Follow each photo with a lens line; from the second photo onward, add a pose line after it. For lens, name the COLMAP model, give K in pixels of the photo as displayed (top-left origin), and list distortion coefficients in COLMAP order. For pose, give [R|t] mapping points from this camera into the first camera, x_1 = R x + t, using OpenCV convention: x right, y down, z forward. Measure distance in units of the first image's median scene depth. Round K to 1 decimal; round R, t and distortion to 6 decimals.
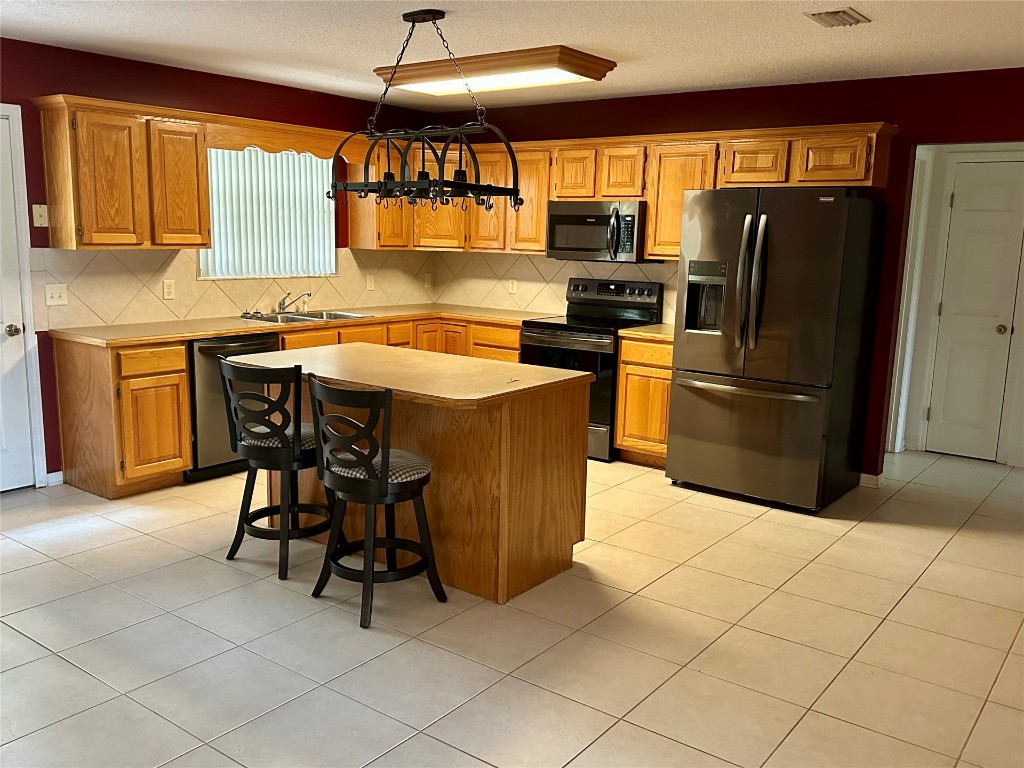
lens RADIAL K [[885.3, 0, 509.5], [0, 885.3, 385.9], [0, 0, 1]] dist [-0.010806, -0.001129]
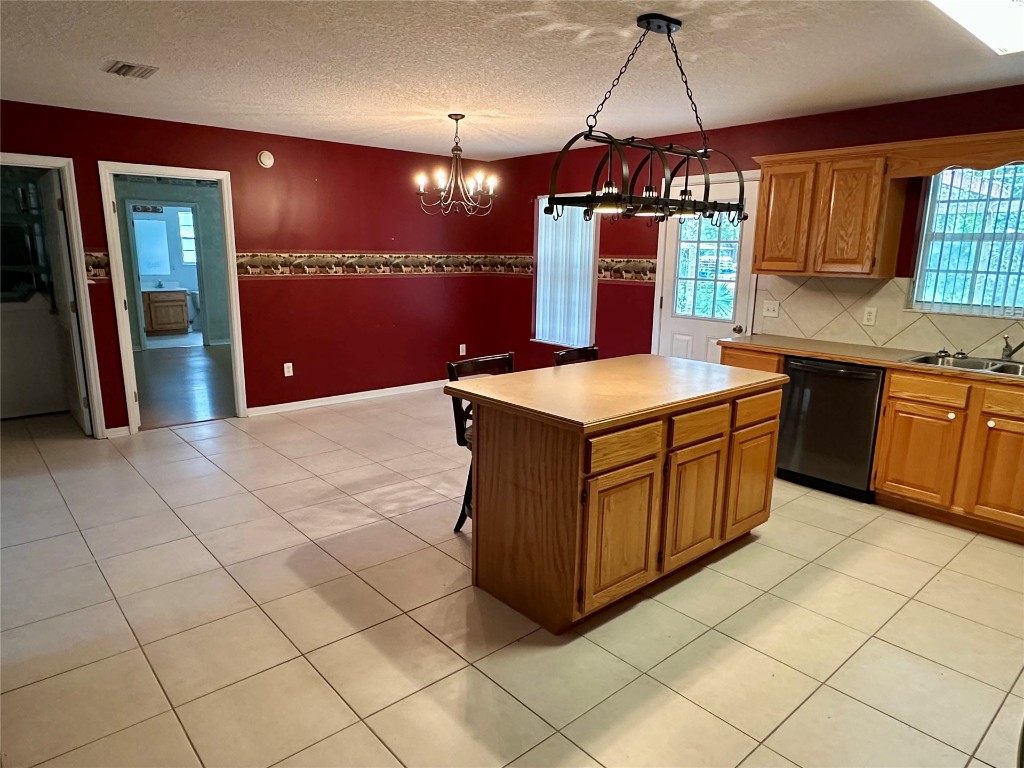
lens RADIAL K [[660.6, 0, 507.7], [0, 660.6, 387.9], [0, 0, 1]] dist [0.009552, 0.001158]
pose [[-0.190124, 0.184023, -0.964359, 0.526805], [-0.186514, 0.957616, 0.219507, -0.129108], [0.963880, 0.221600, -0.147743, 0.766316]]
